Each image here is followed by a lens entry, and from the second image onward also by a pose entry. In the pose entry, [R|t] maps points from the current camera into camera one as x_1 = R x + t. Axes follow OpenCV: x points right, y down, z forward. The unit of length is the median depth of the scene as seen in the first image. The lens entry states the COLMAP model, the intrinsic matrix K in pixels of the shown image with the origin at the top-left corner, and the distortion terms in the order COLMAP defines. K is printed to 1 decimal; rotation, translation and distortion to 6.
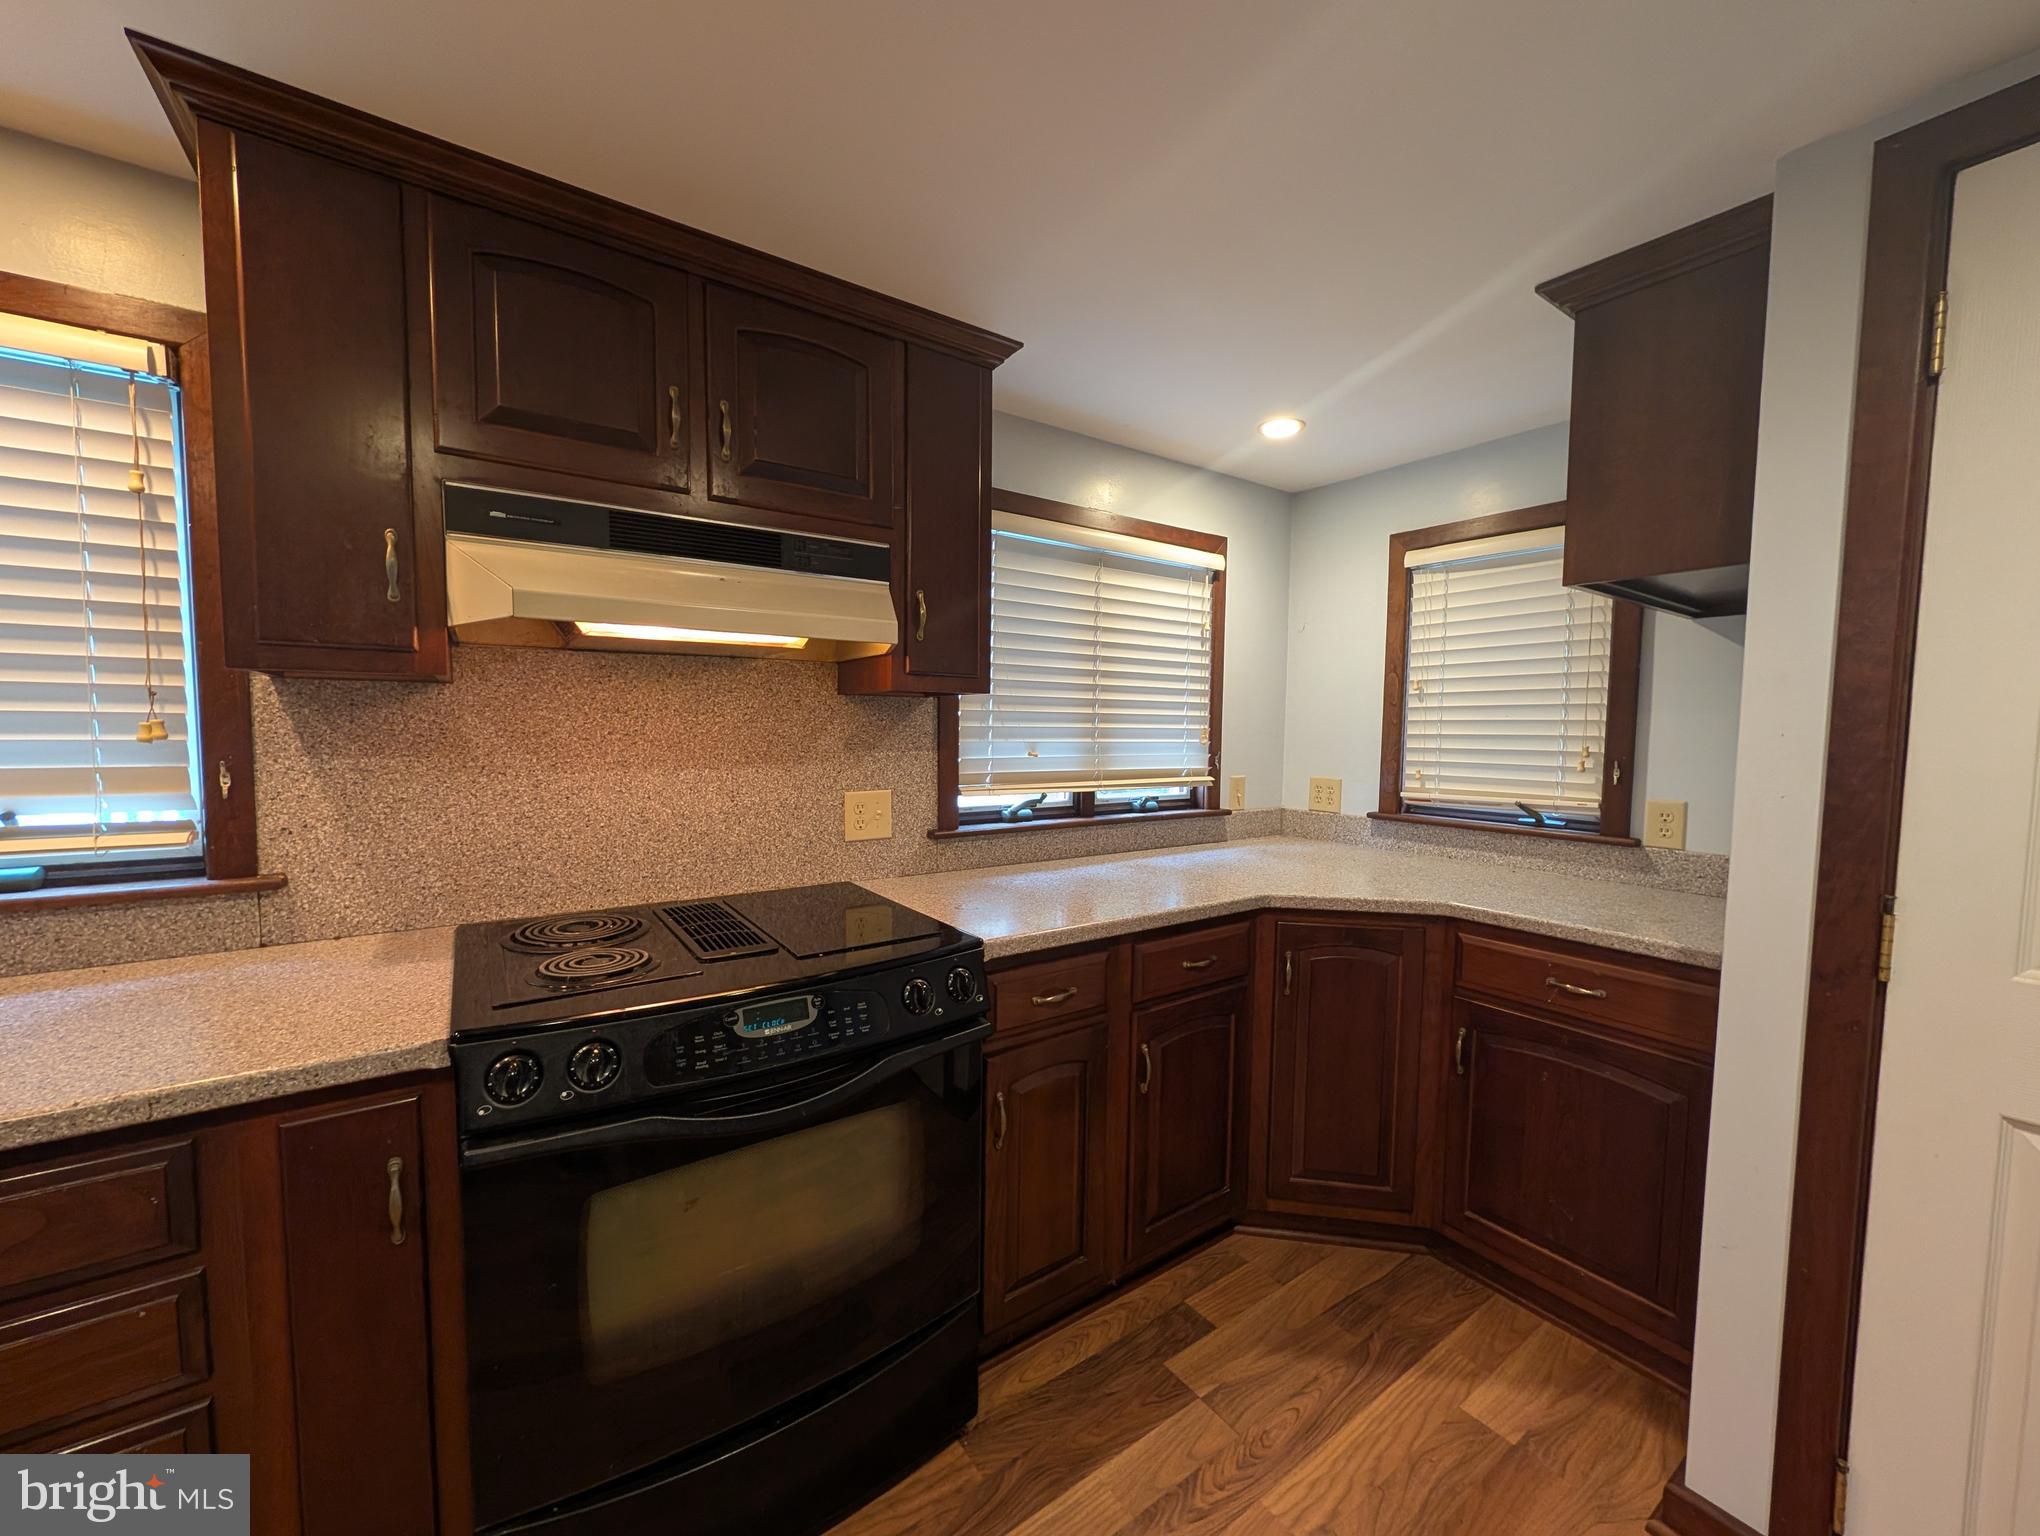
lens RADIAL K [[784.7, 0, 1027.8], [0, 784.7, 774.0], [0, 0, 1]] dist [0.001291, 0.000409]
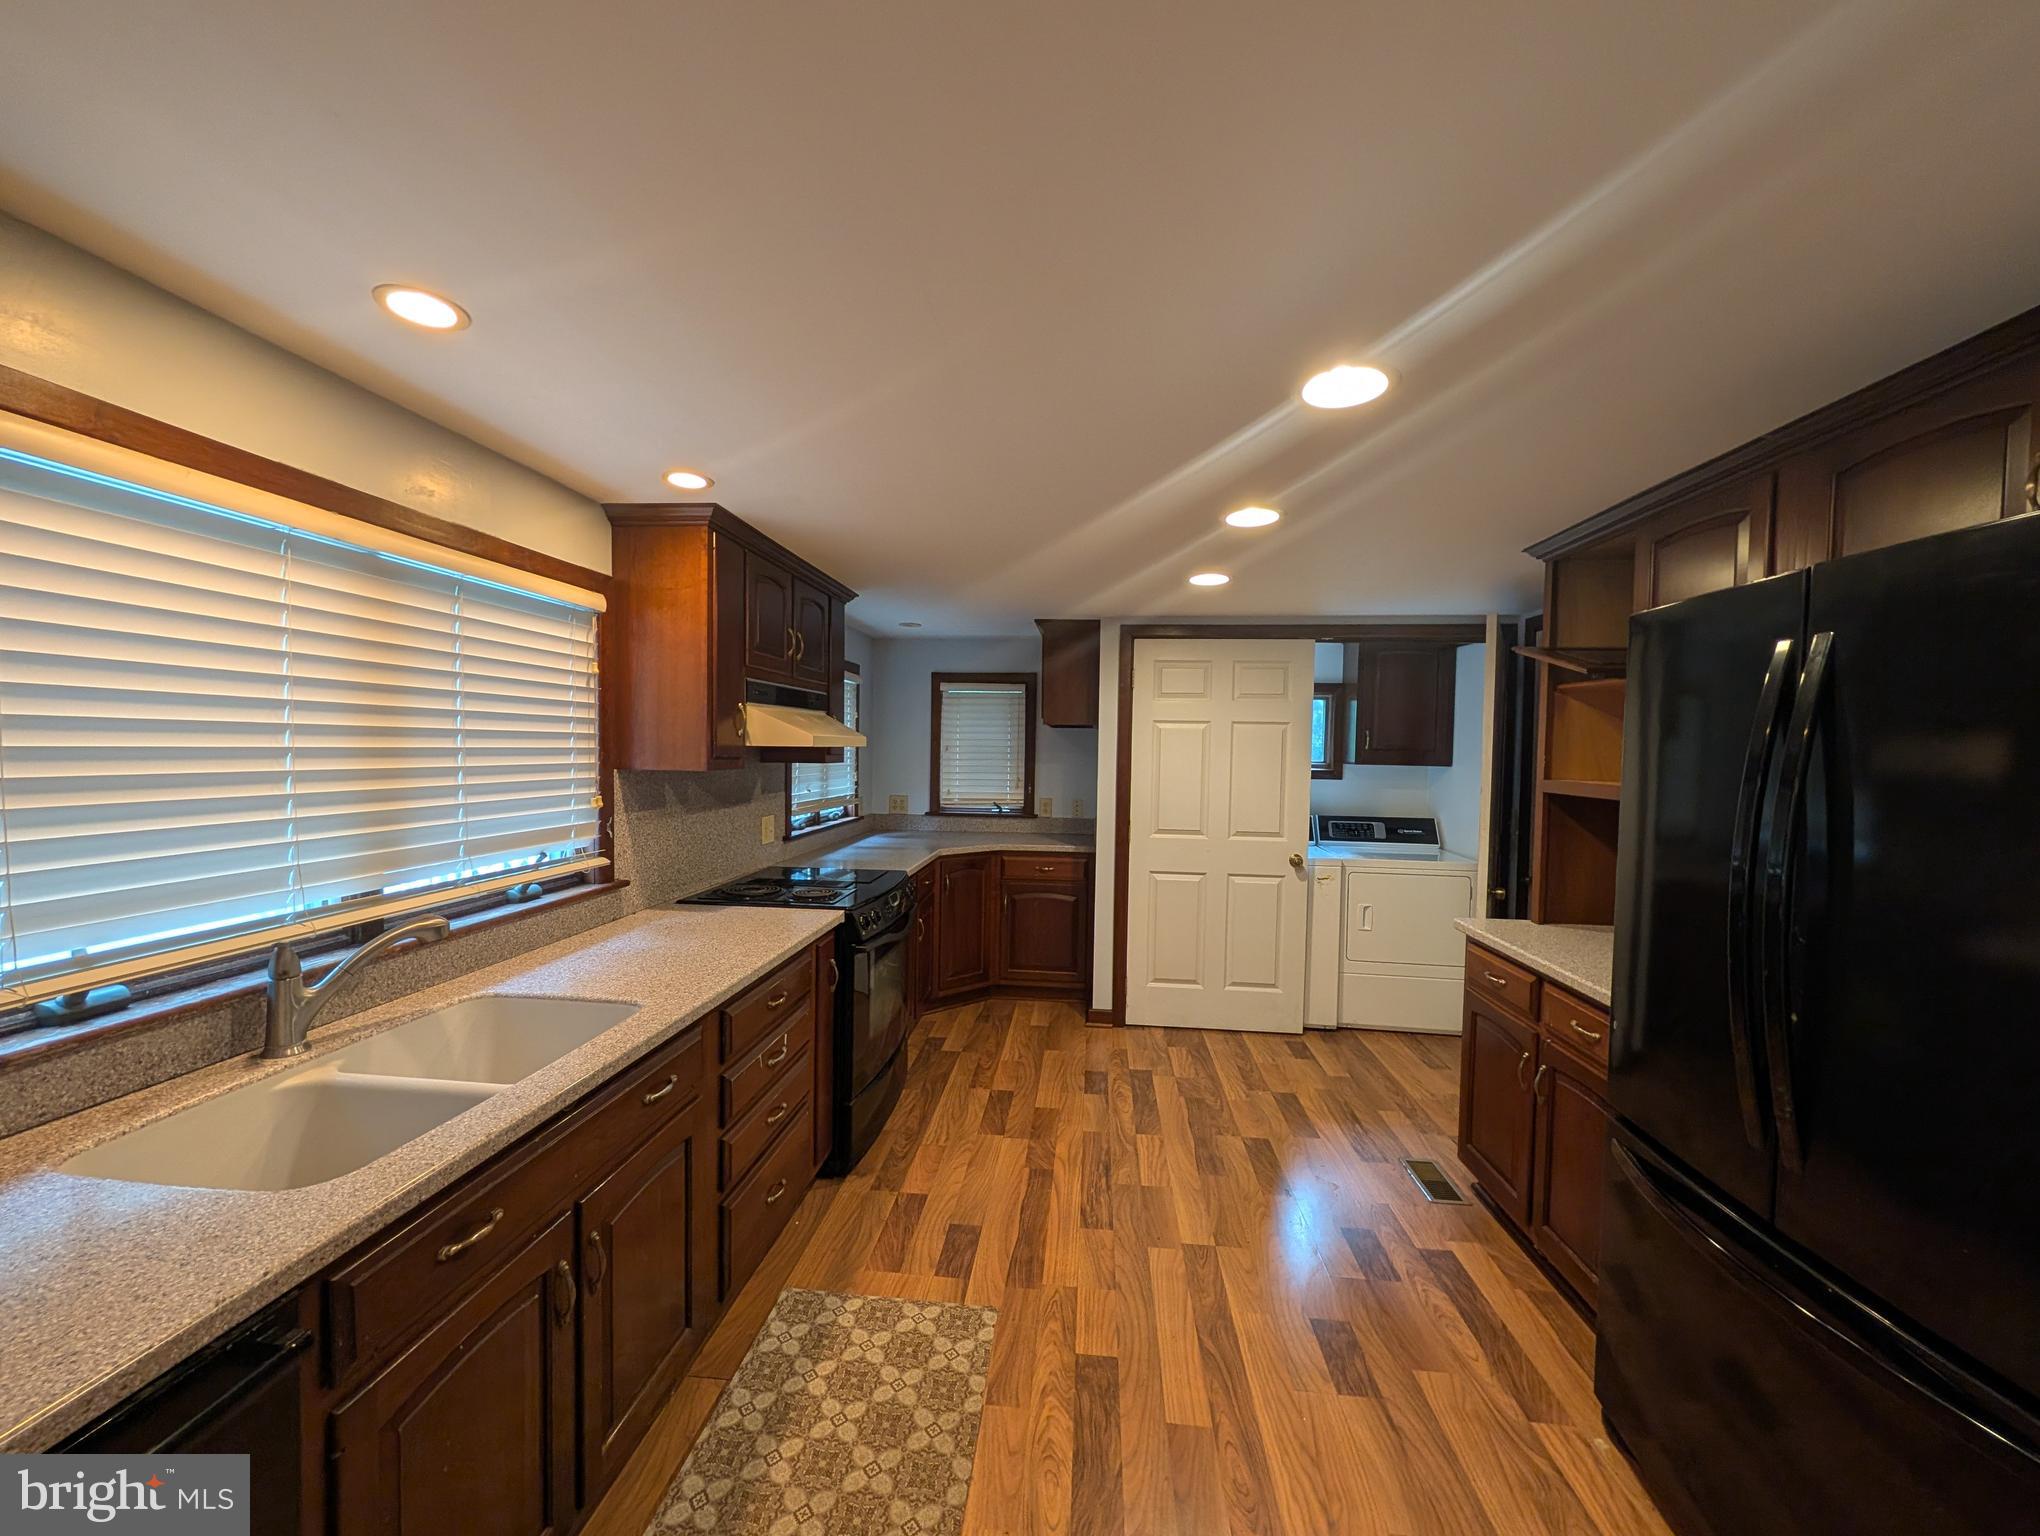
lens RADIAL K [[784.7, 0, 1035.4], [0, 784.7, 771.7], [0, 0, 1]] dist [0.001291, 0.000409]
pose [[0.631338, -0.026482, 0.775055, -1.263483], [0.039568, 0.999215, 0.001909, -0.060946], [-0.774498, 0.029462, 0.631890, -0.626663]]
